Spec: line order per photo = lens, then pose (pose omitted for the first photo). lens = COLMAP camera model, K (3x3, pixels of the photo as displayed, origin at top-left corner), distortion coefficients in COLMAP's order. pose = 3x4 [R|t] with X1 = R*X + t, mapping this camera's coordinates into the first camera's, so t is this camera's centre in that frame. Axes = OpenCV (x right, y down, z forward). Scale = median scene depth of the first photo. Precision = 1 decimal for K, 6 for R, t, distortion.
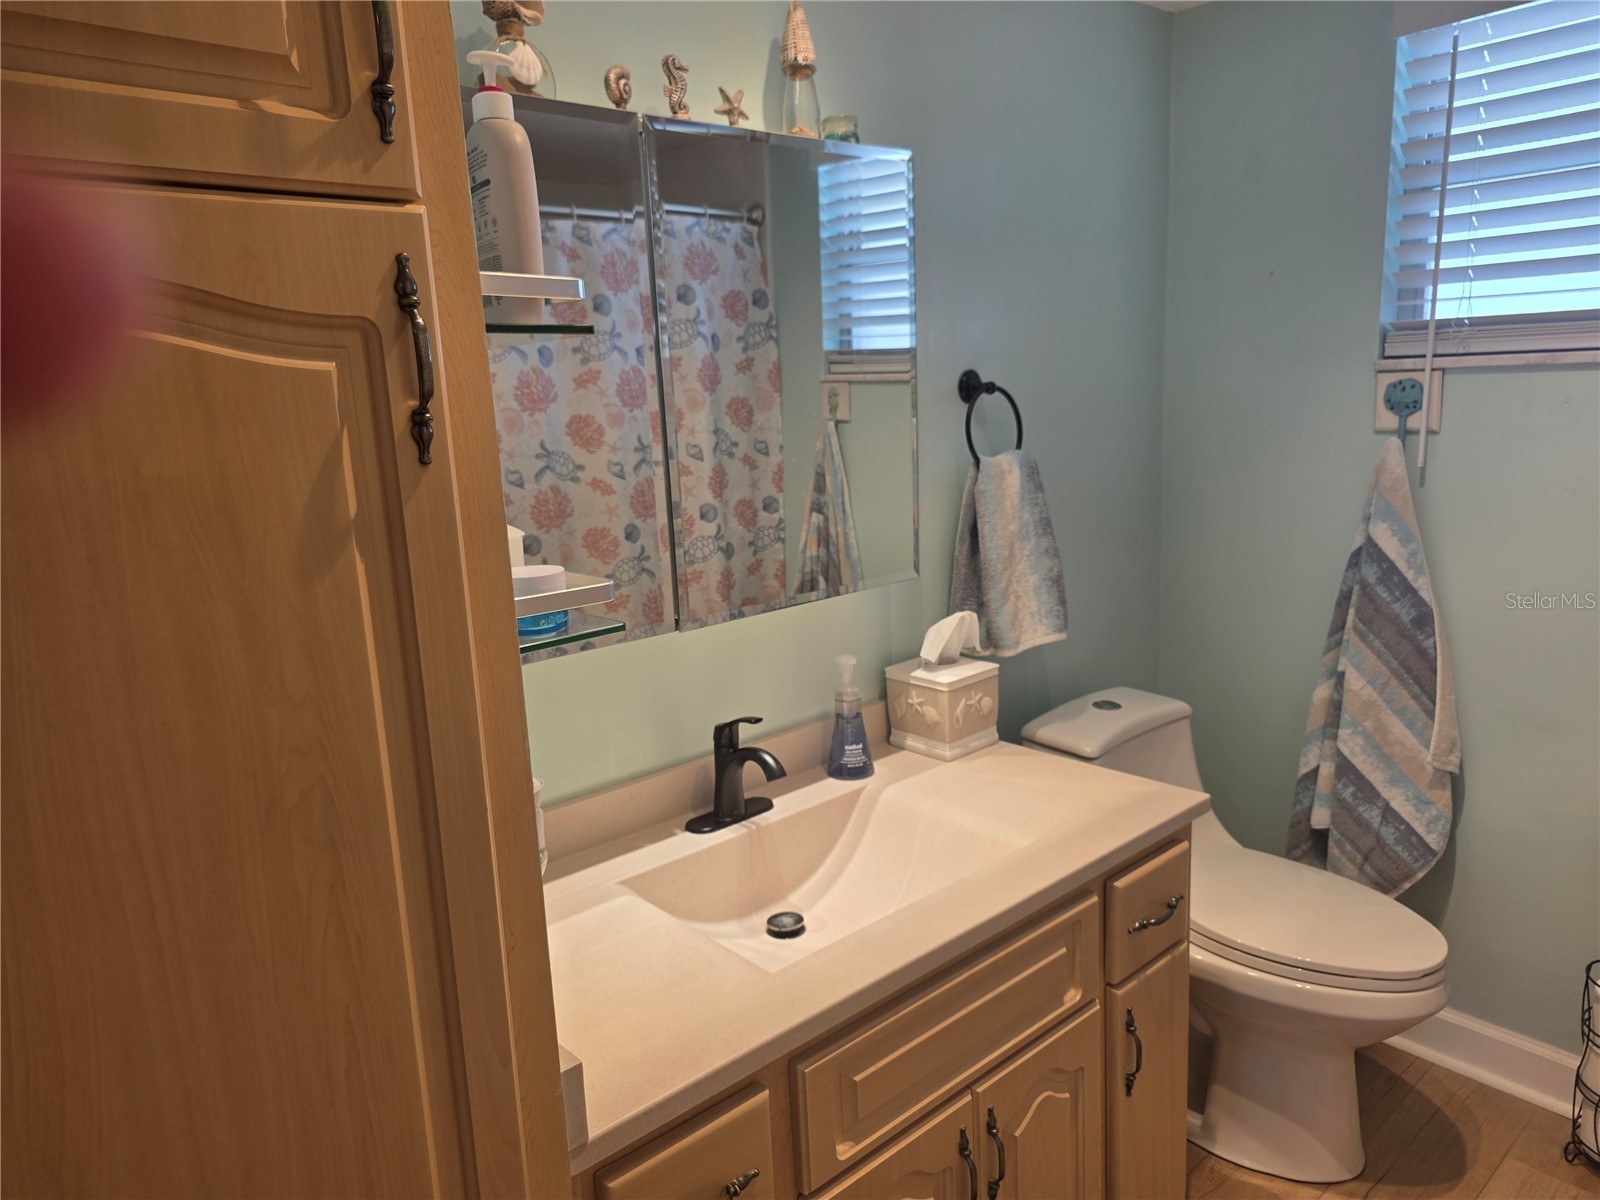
lens RADIAL K [[1090.7, 0, 800.3], [0, 1090.7, 601.3], [0, 0, 1]] dist [0.073271, -0.057796]
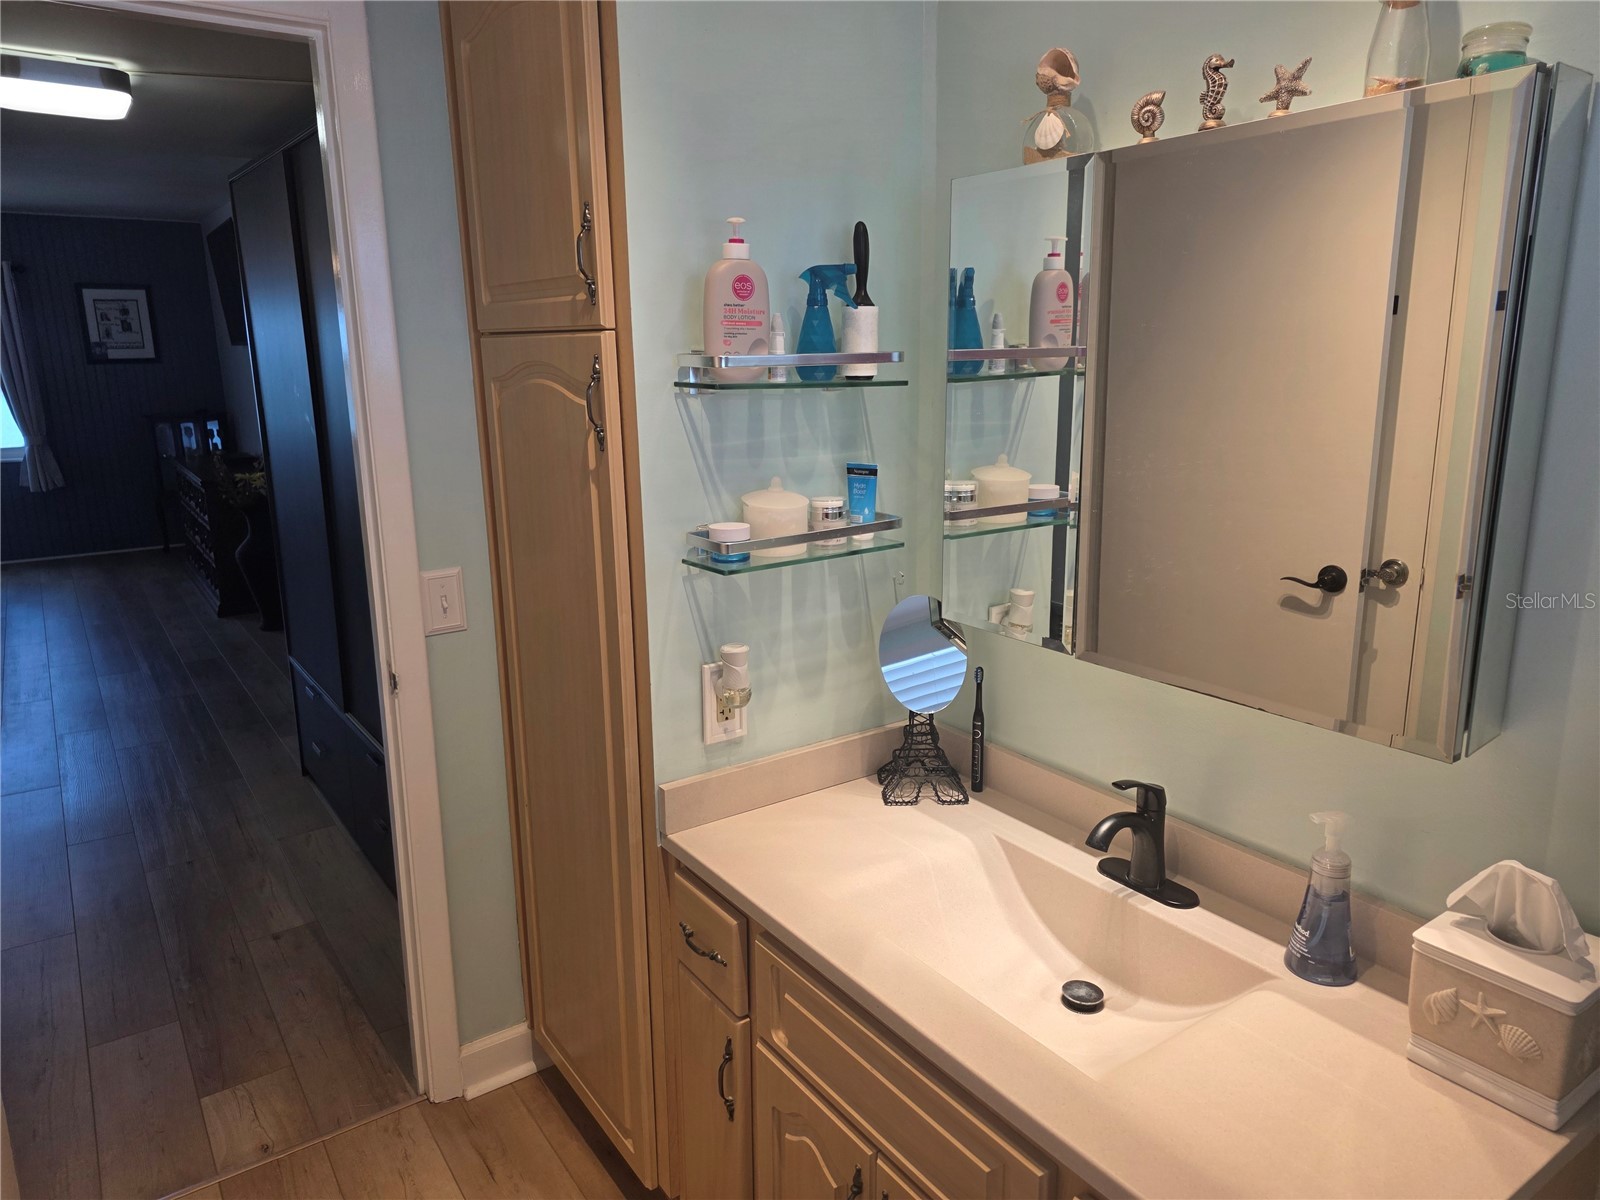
lens RADIAL K [[1090.7, 0, 800.4], [0, 1090.7, 592.3], [0, 0, 1]] dist [0.073271, -0.057796]
pose [[-0.122366, 0.266871, -0.955932, 0.837937], [-0.177569, 0.941743, 0.285640, -0.262033], [0.976471, 0.204697, -0.067850, 0.764761]]
